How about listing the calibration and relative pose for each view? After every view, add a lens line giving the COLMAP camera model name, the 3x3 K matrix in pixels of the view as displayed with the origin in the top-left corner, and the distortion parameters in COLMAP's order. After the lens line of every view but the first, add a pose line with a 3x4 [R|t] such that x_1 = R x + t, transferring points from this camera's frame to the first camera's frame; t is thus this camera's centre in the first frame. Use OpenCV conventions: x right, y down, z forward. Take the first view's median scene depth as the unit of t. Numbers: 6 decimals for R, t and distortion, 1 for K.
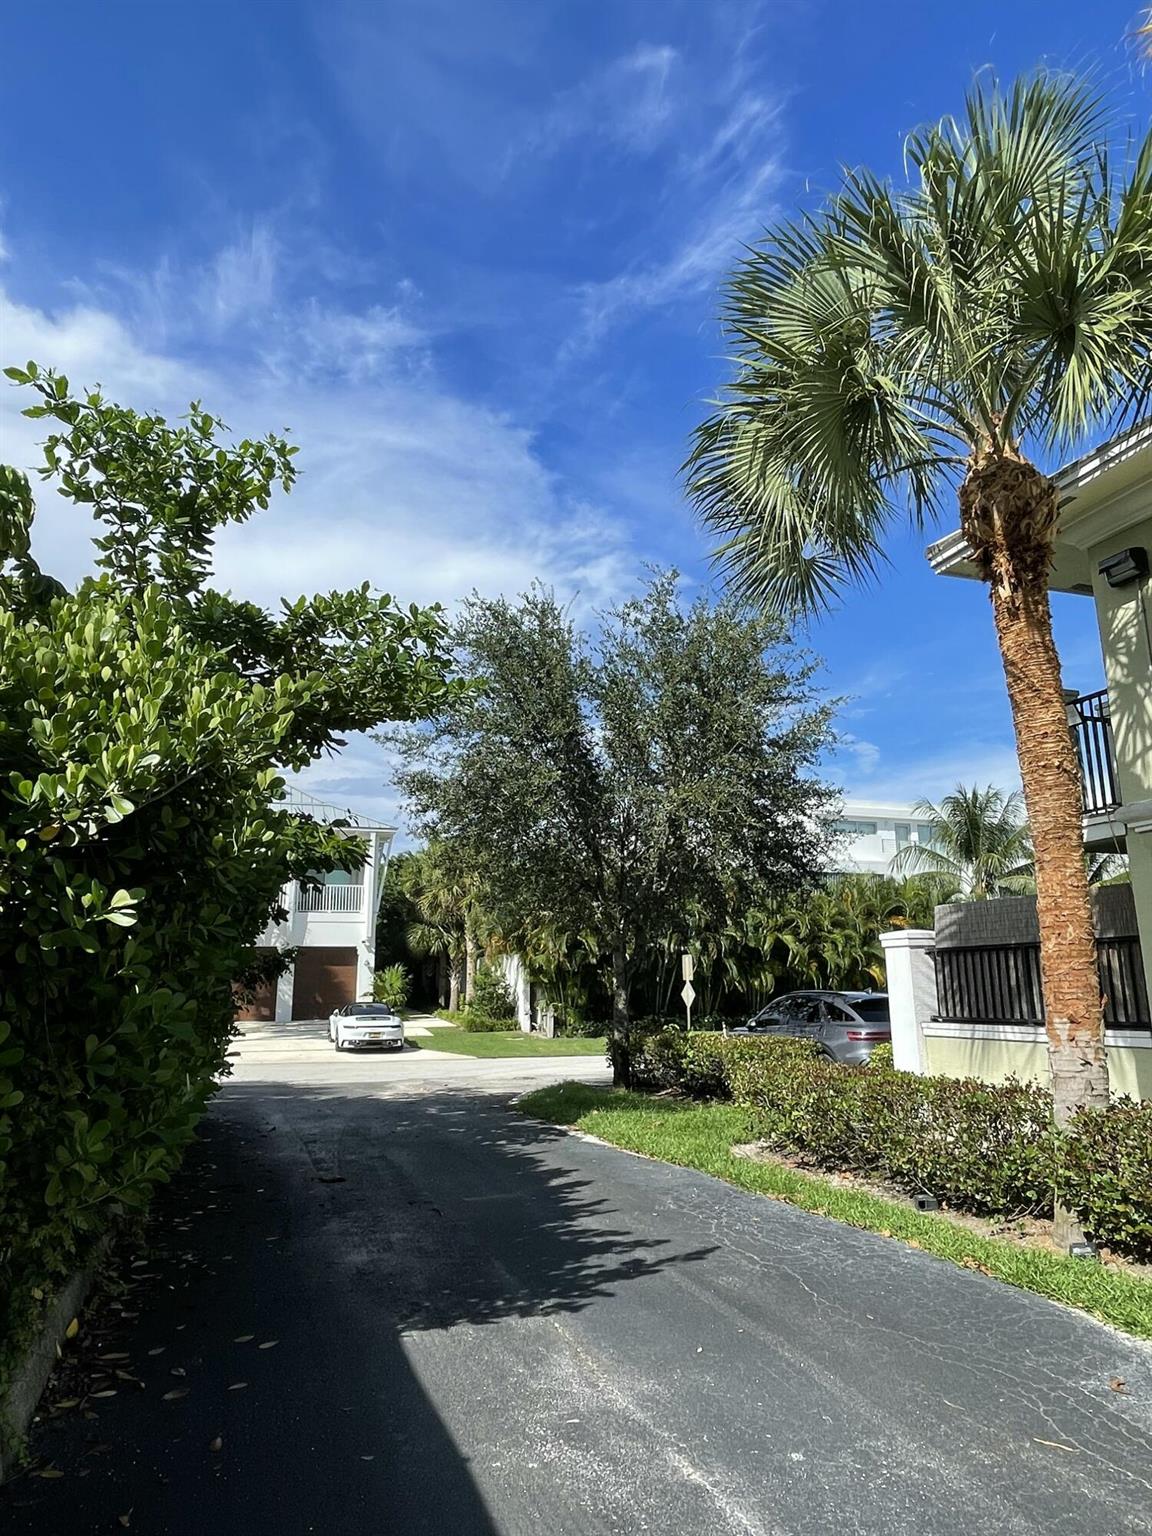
lens RADIAL K [[993.2, 0, 576.0], [0, 993.2, 768.0], [0, 0, 1]] dist [0.023706, -0.001940]
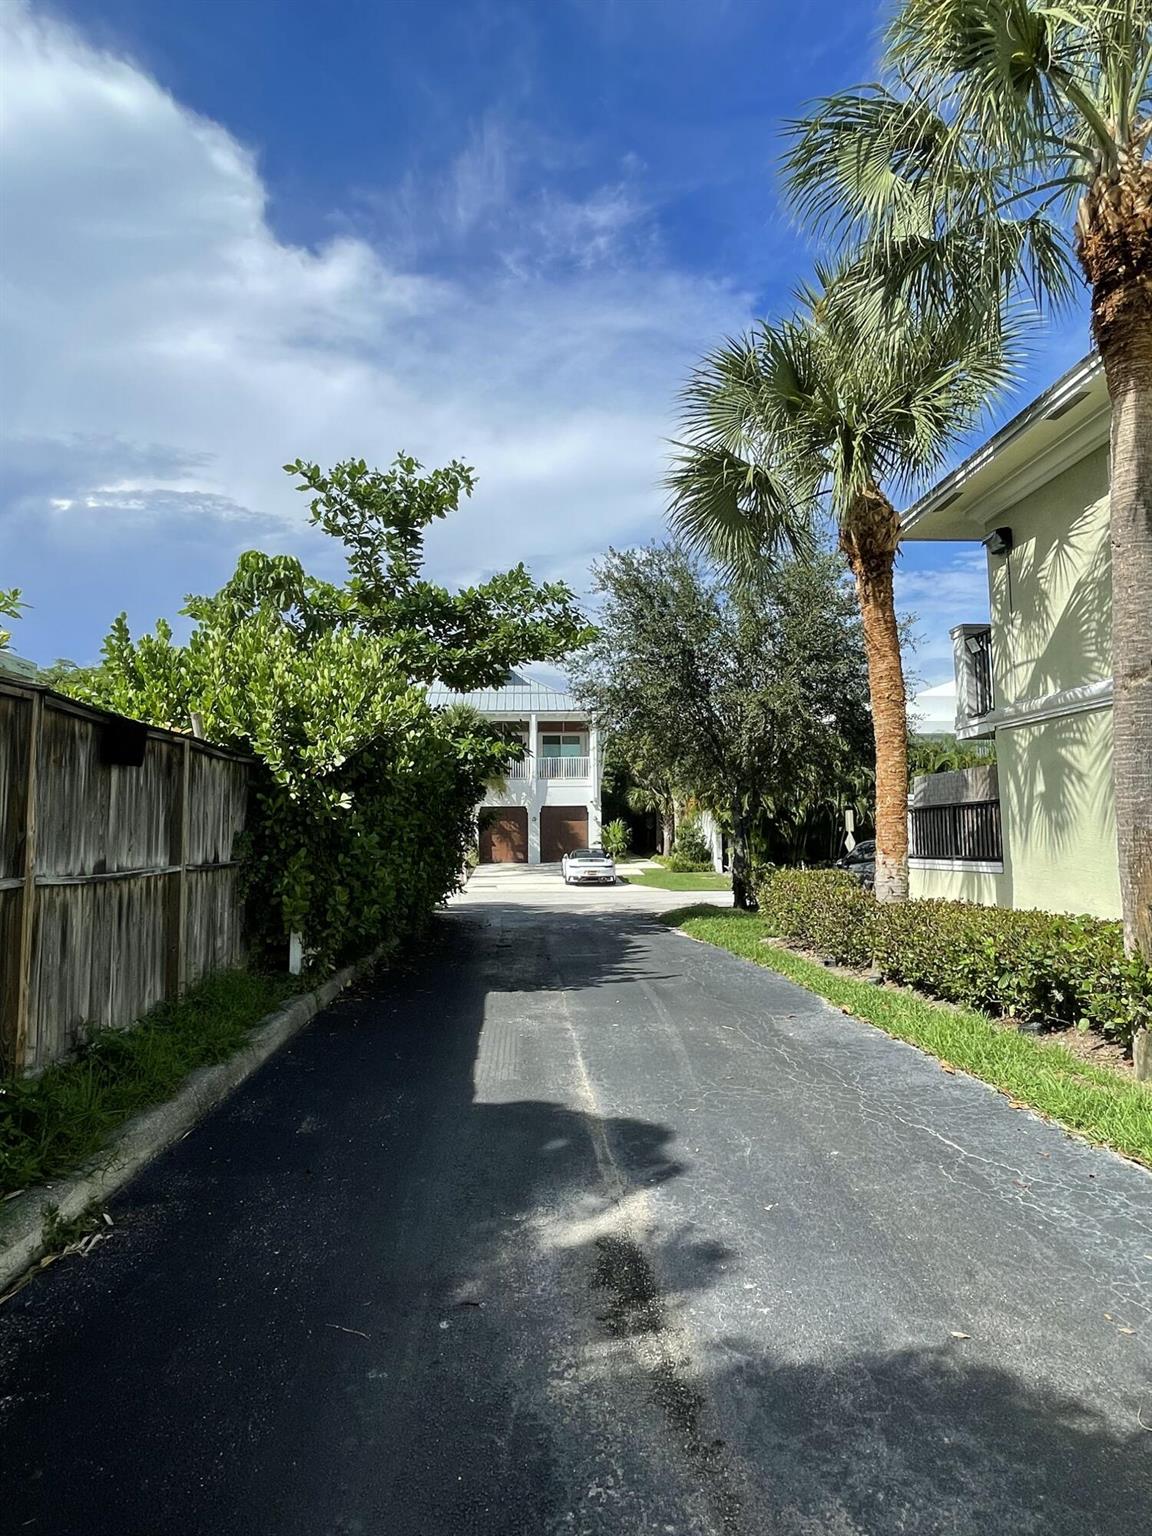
lens RADIAL K [[908.3, 0, 576.0], [0, 908.3, 768.0], [0, 0, 1]] dist [0.090729, 0.000350]
pose [[0.965747, -0.022430, -0.258513, 0.190613], [0.058210, 0.989593, 0.131598, -0.056918], [0.252871, -0.142138, 0.957002, -0.276623]]
